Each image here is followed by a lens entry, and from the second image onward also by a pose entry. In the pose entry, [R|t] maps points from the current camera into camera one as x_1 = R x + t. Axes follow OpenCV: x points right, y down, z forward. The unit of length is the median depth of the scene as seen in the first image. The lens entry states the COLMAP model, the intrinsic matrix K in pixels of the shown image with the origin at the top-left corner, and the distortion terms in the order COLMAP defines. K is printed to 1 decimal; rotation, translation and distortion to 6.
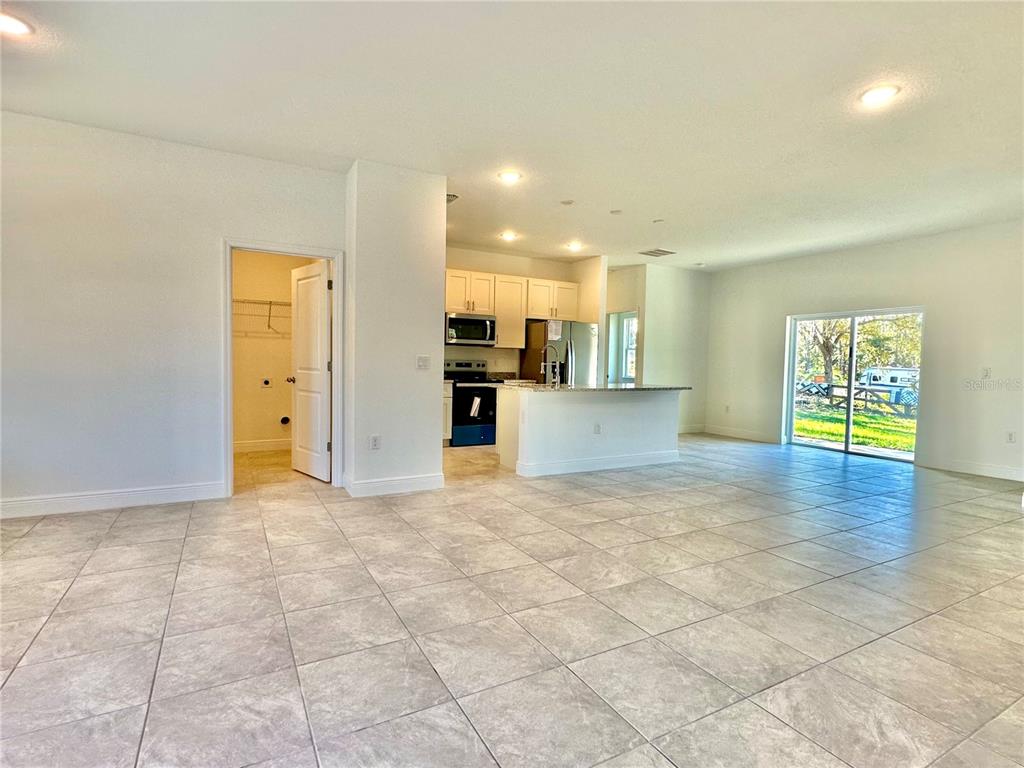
lens RADIAL K [[521.3, 0, 503.7], [0, 521.3, 387.4], [0, 0, 1]] dist [-0.001130, -0.000048]
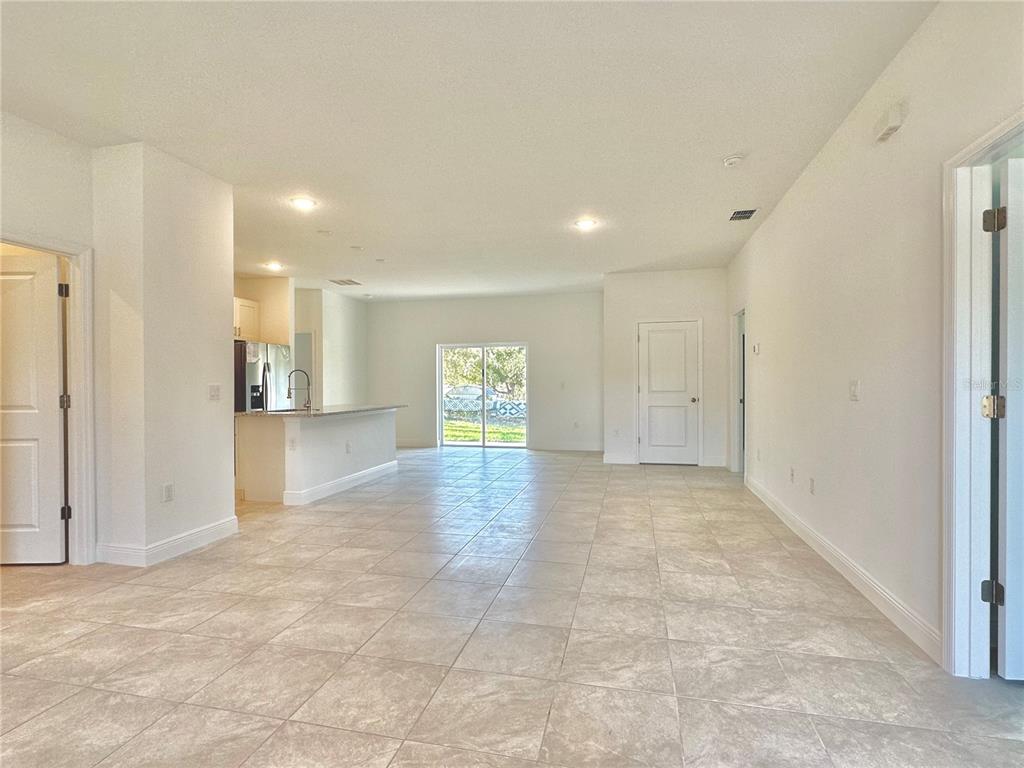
lens RADIAL K [[521.3, 0, 512.8], [0, 521.3, 385.8], [0, 0, 1]] dist [-0.001130, -0.000048]
pose [[0.668288, -0.027124, 0.743408, -0.473594], [0.053477, 0.998501, -0.011641, -0.021572], [-0.741978, 0.047535, 0.668737, 0.050449]]
